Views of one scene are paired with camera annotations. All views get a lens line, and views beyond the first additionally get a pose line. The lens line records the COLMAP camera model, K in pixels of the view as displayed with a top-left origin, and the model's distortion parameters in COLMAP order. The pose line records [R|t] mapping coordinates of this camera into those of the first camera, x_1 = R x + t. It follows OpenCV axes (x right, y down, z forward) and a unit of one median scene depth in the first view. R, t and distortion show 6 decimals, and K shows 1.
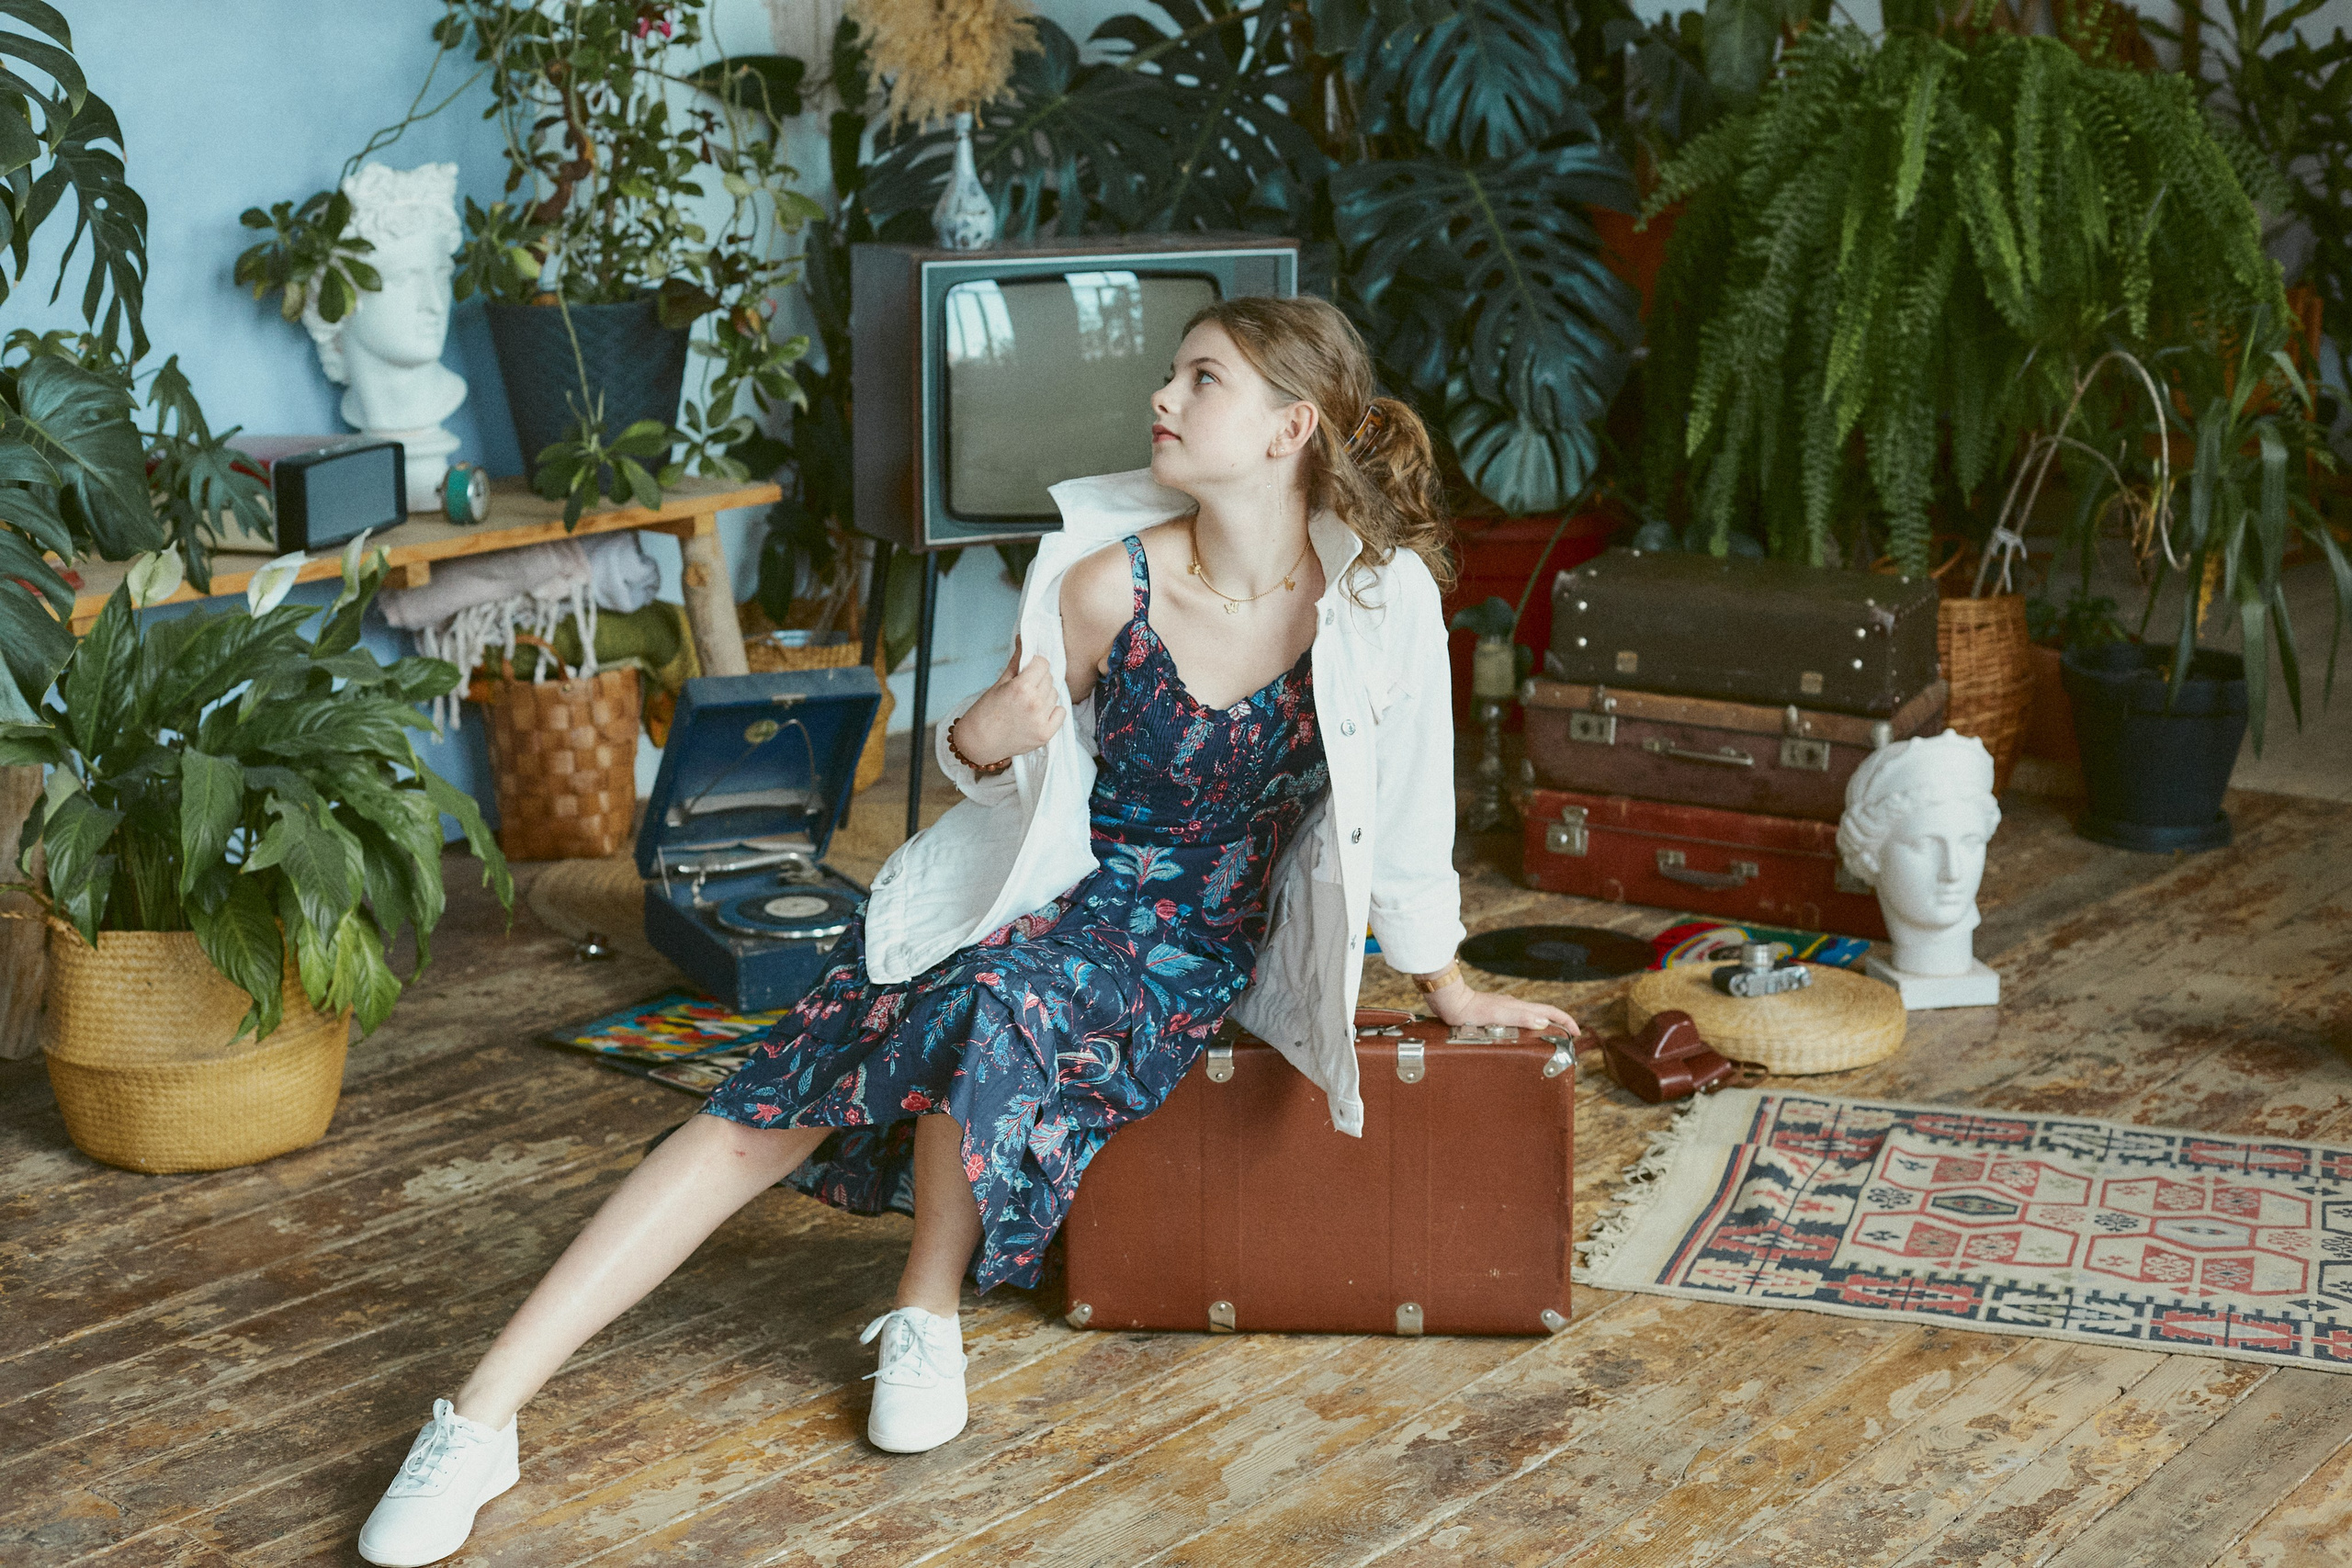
lens RADIAL K [[3424.7, 0, 1182.9], [0, 3424.7, 775.4], [0, 0, 1]] dist [-0.145567, 0.140740]
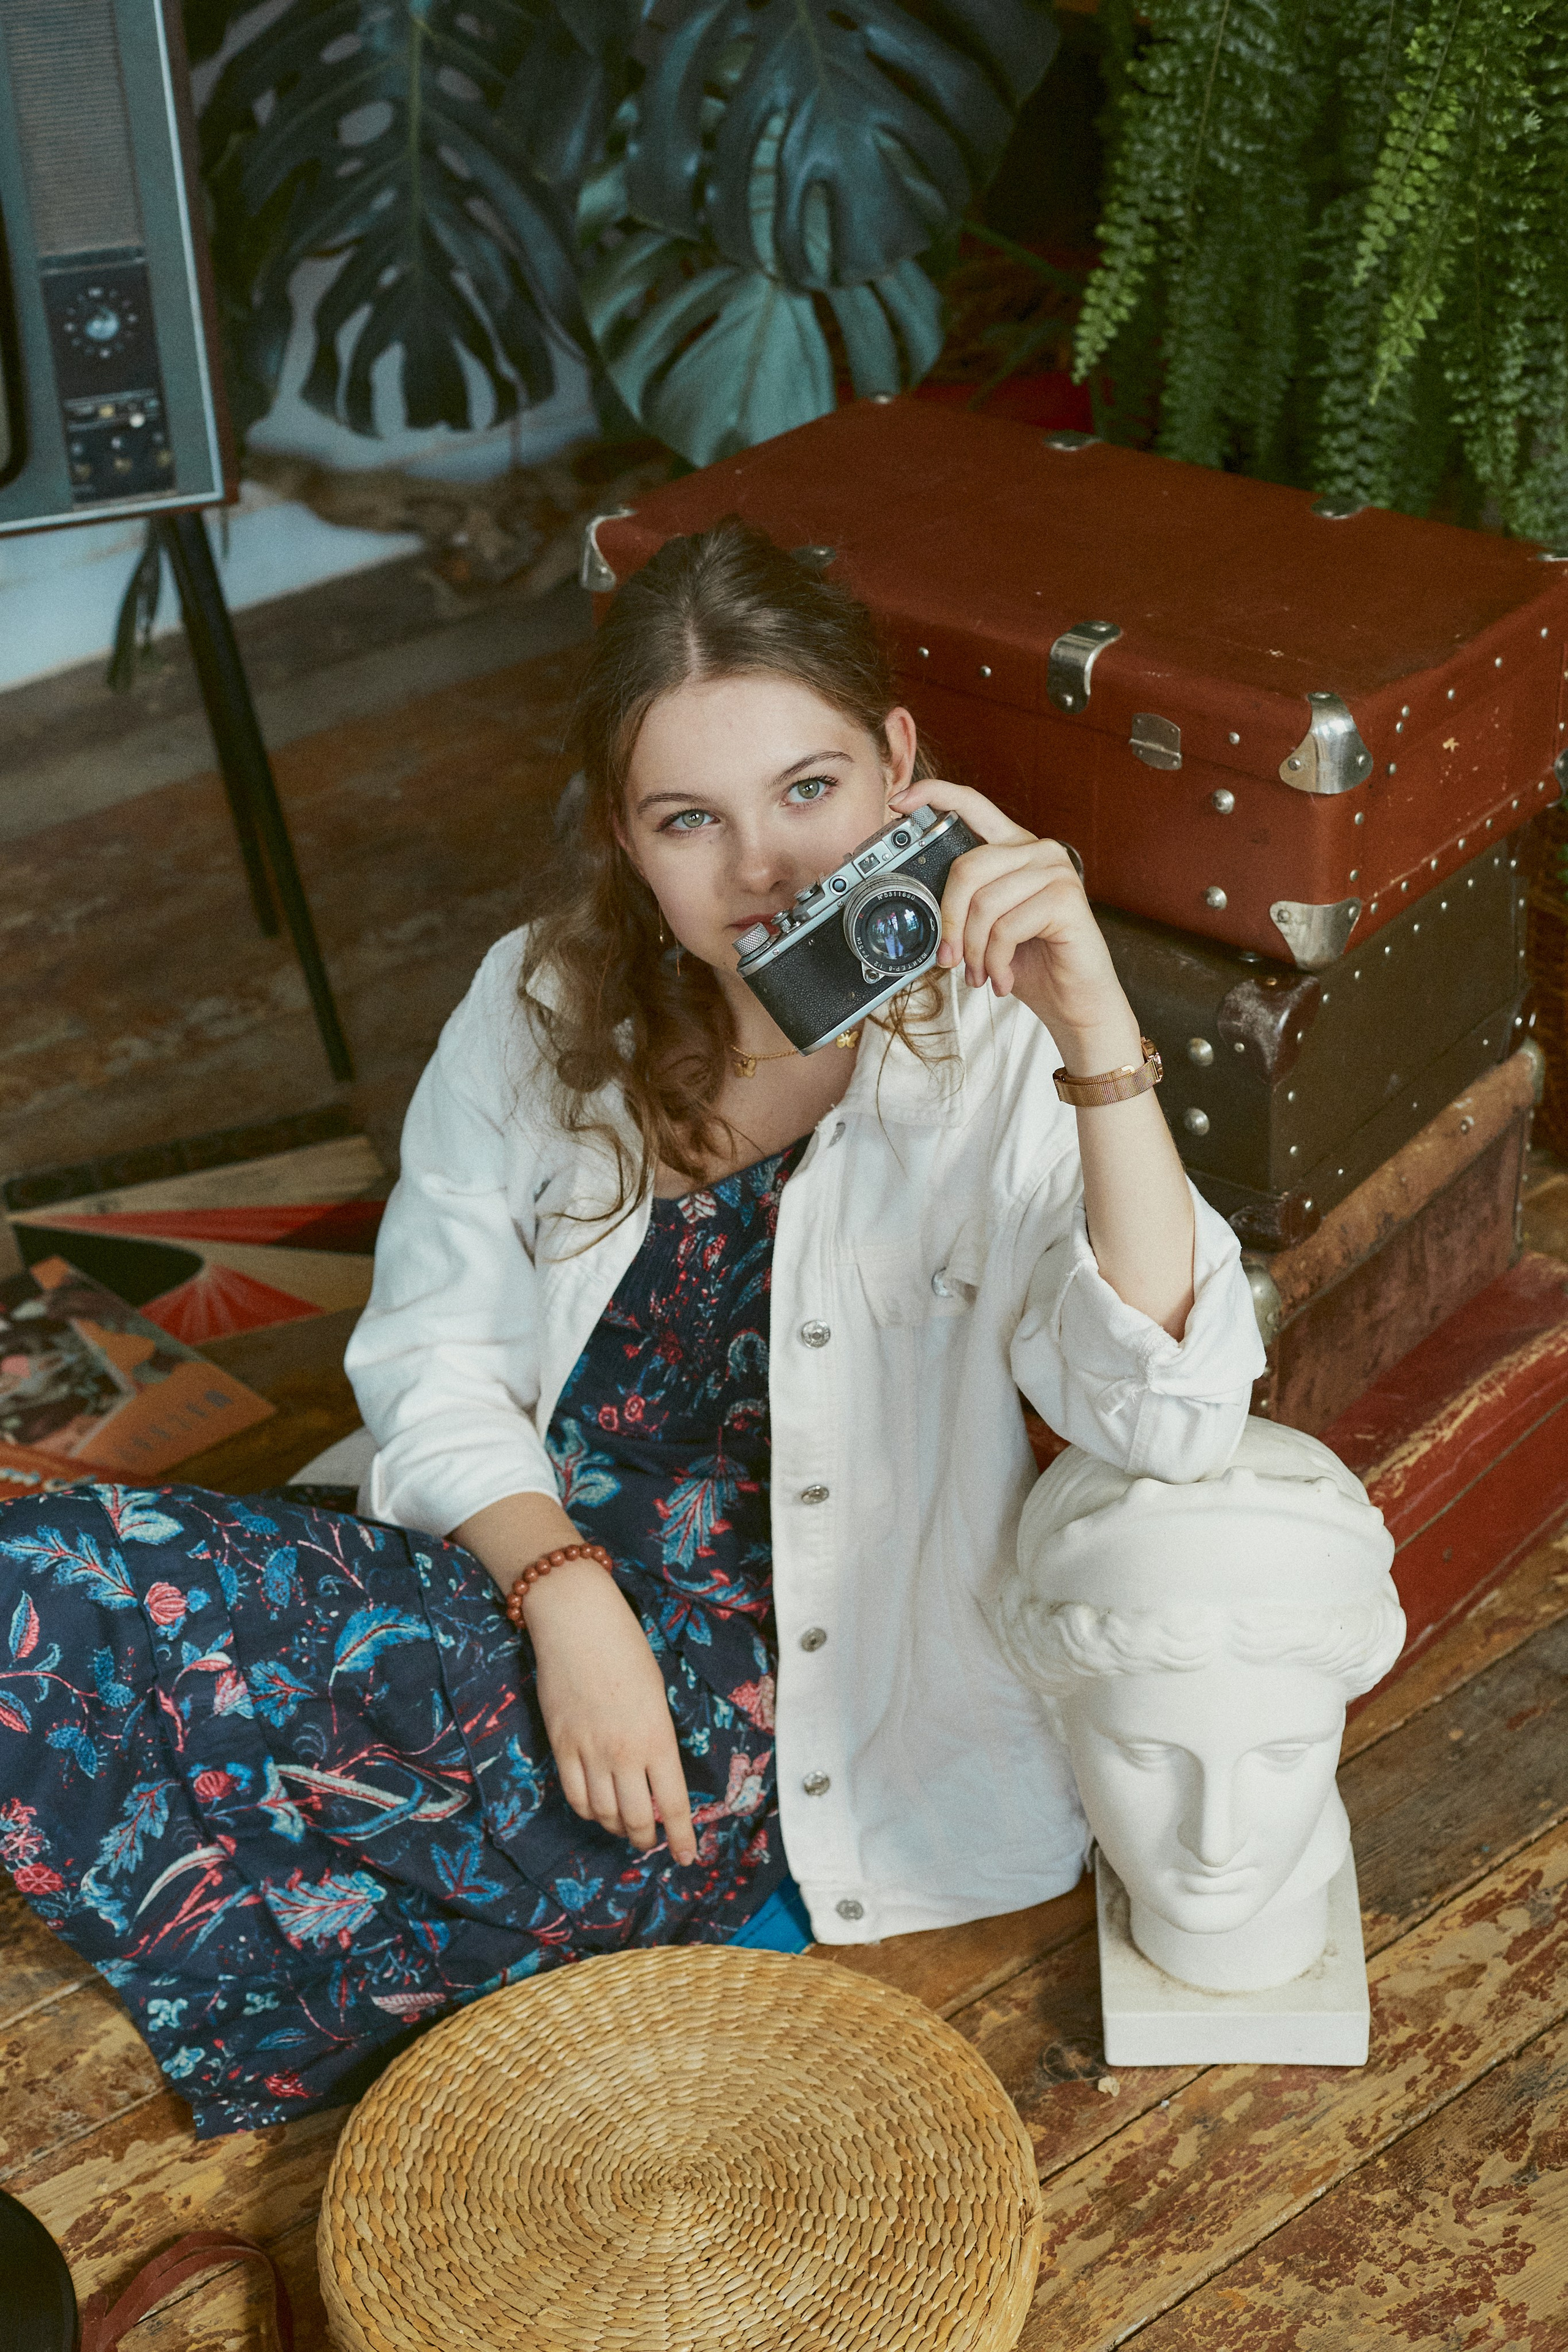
lens RADIAL K [[3374.2, 0, 785.0], [0, 3374.2, 1175.4], [0, 0, 1]] dist [-0.119167, -0.045547]
pose [[0.976689, 0.064897, -0.204616, 0.224415], [0.001493, 0.951128, 0.308793, -0.140337], [0.214656, -0.301900, 0.928859, 0.618238]]
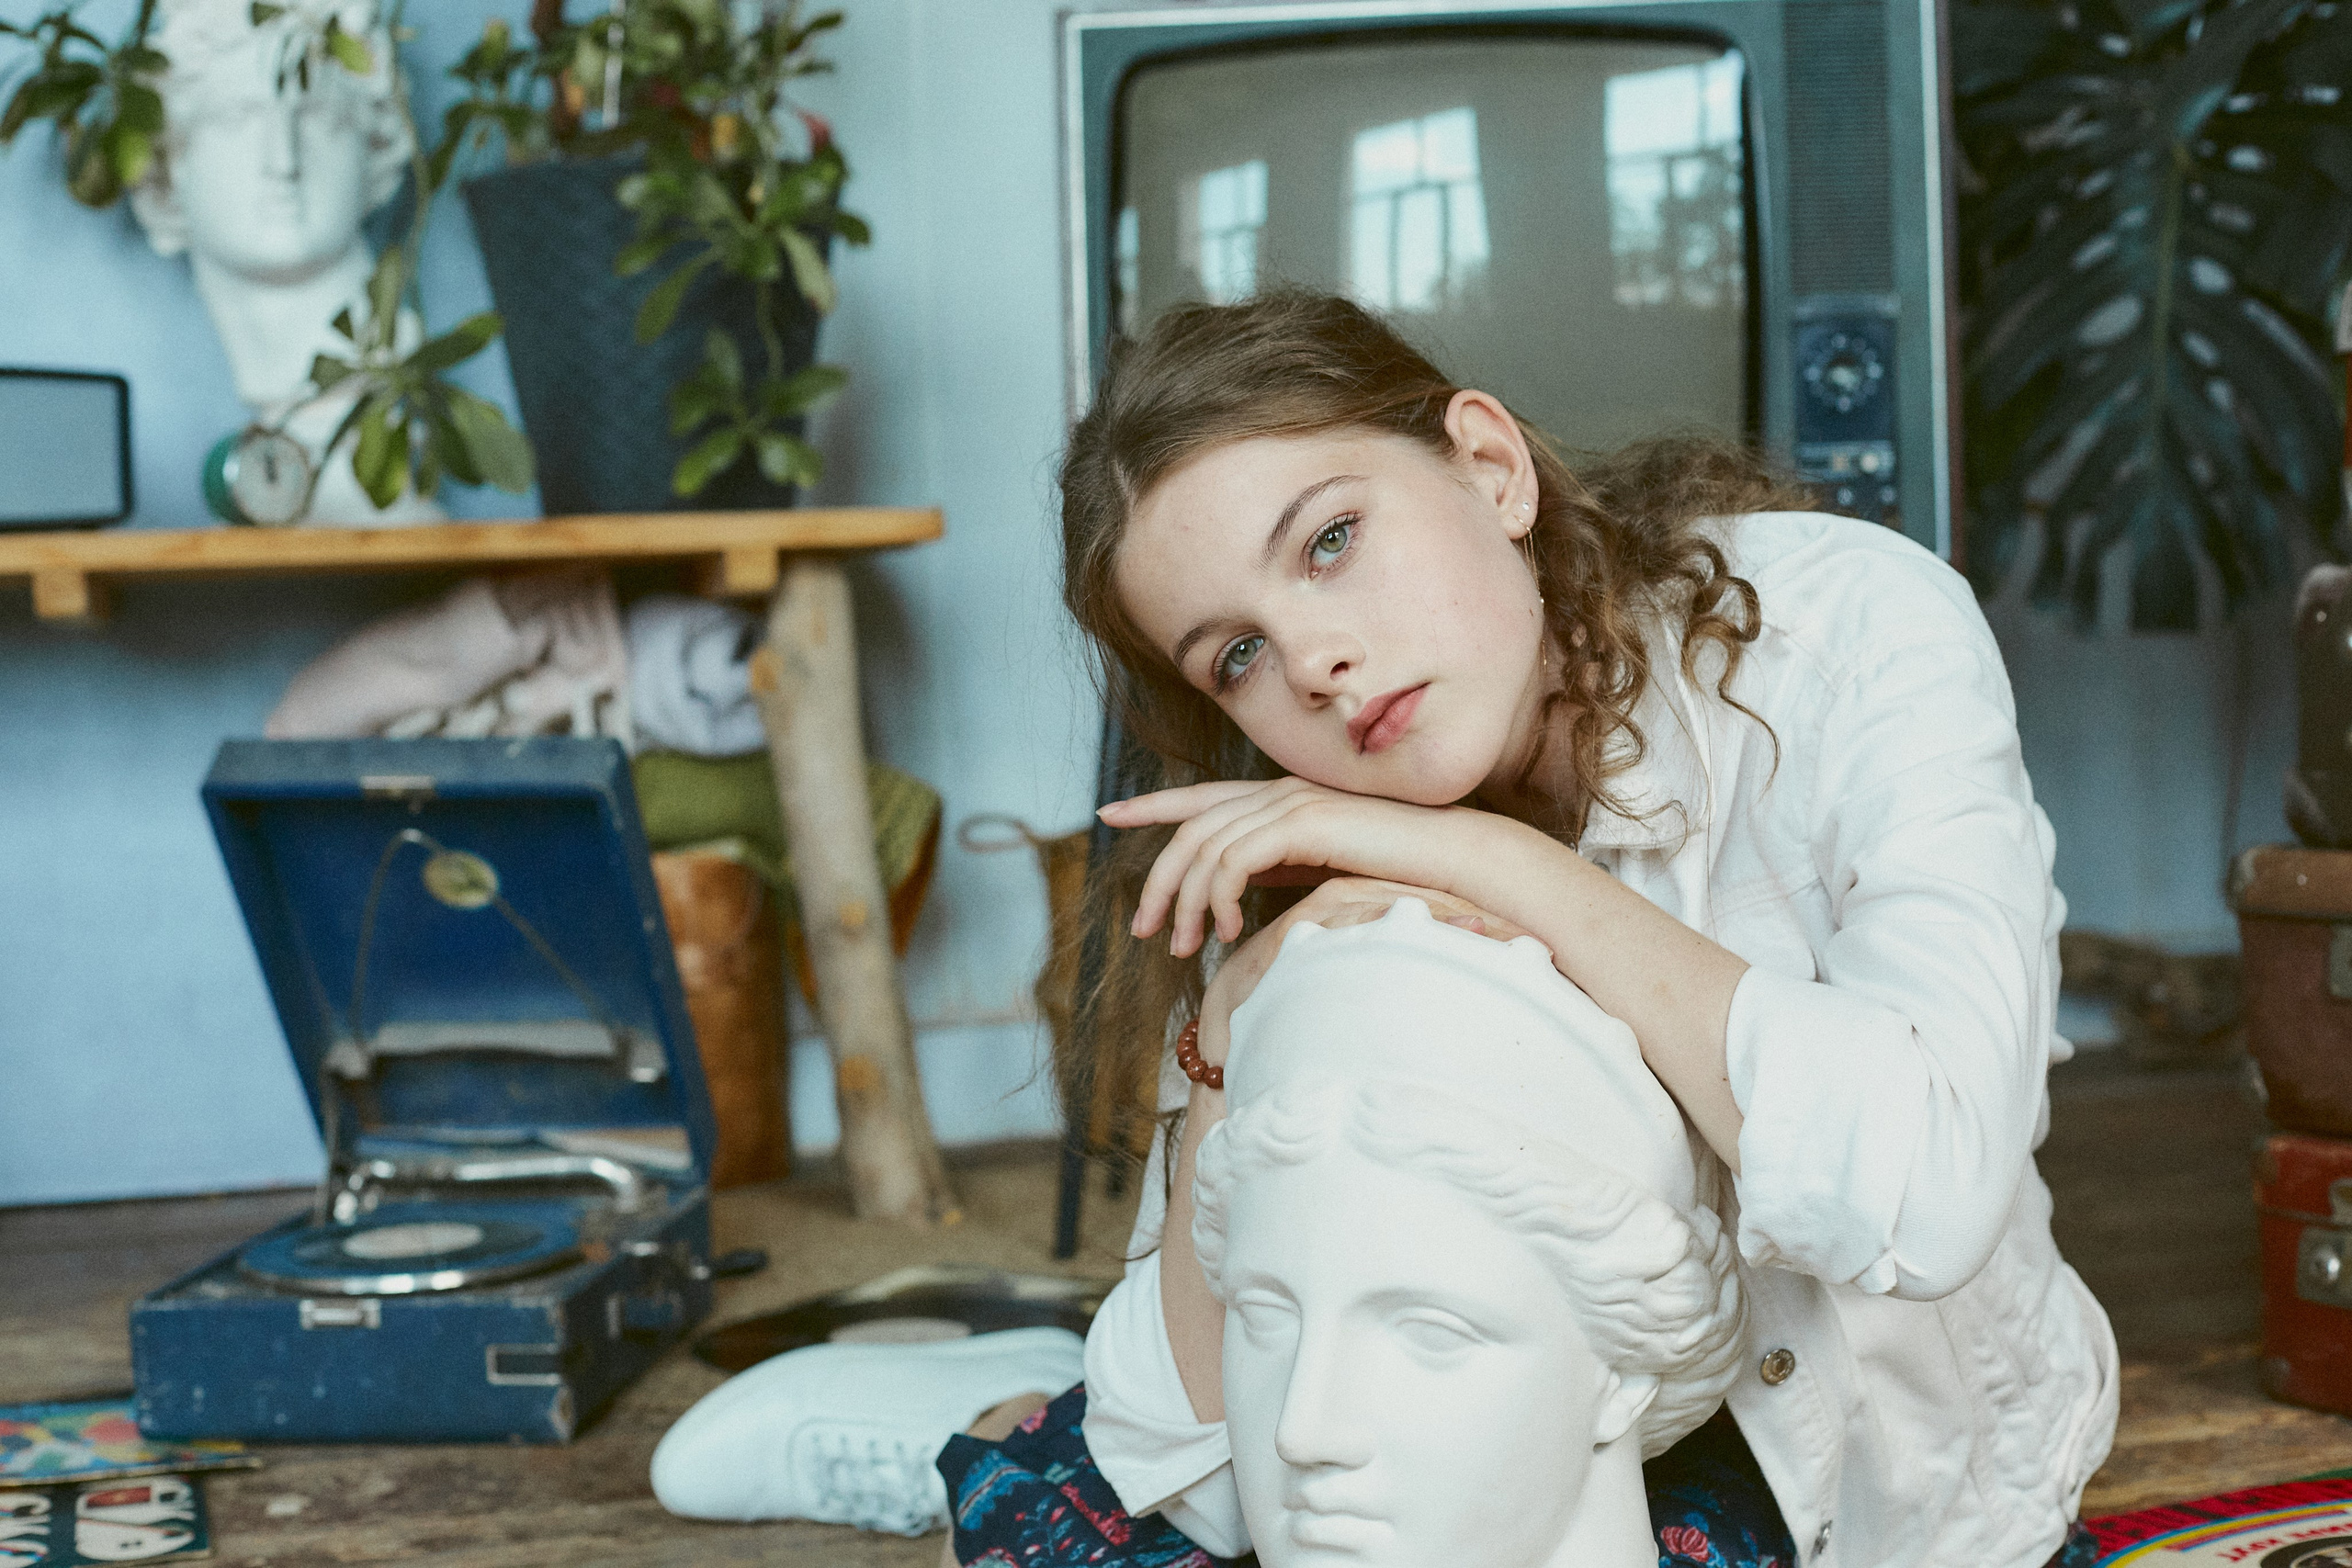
lens RADIAL K [[3462.7, 0, 1175.7], [0, 3462.7, 788.9], [0, 0, 1]] dist [-0.156419, 0.120987]
pose [[0.835964, -0.004295, -0.548767, 0.216214], [-0.093916, 0.984098, -0.150768, 0.036191], [0.540688, 0.177574, 0.822267, 0.623452]]
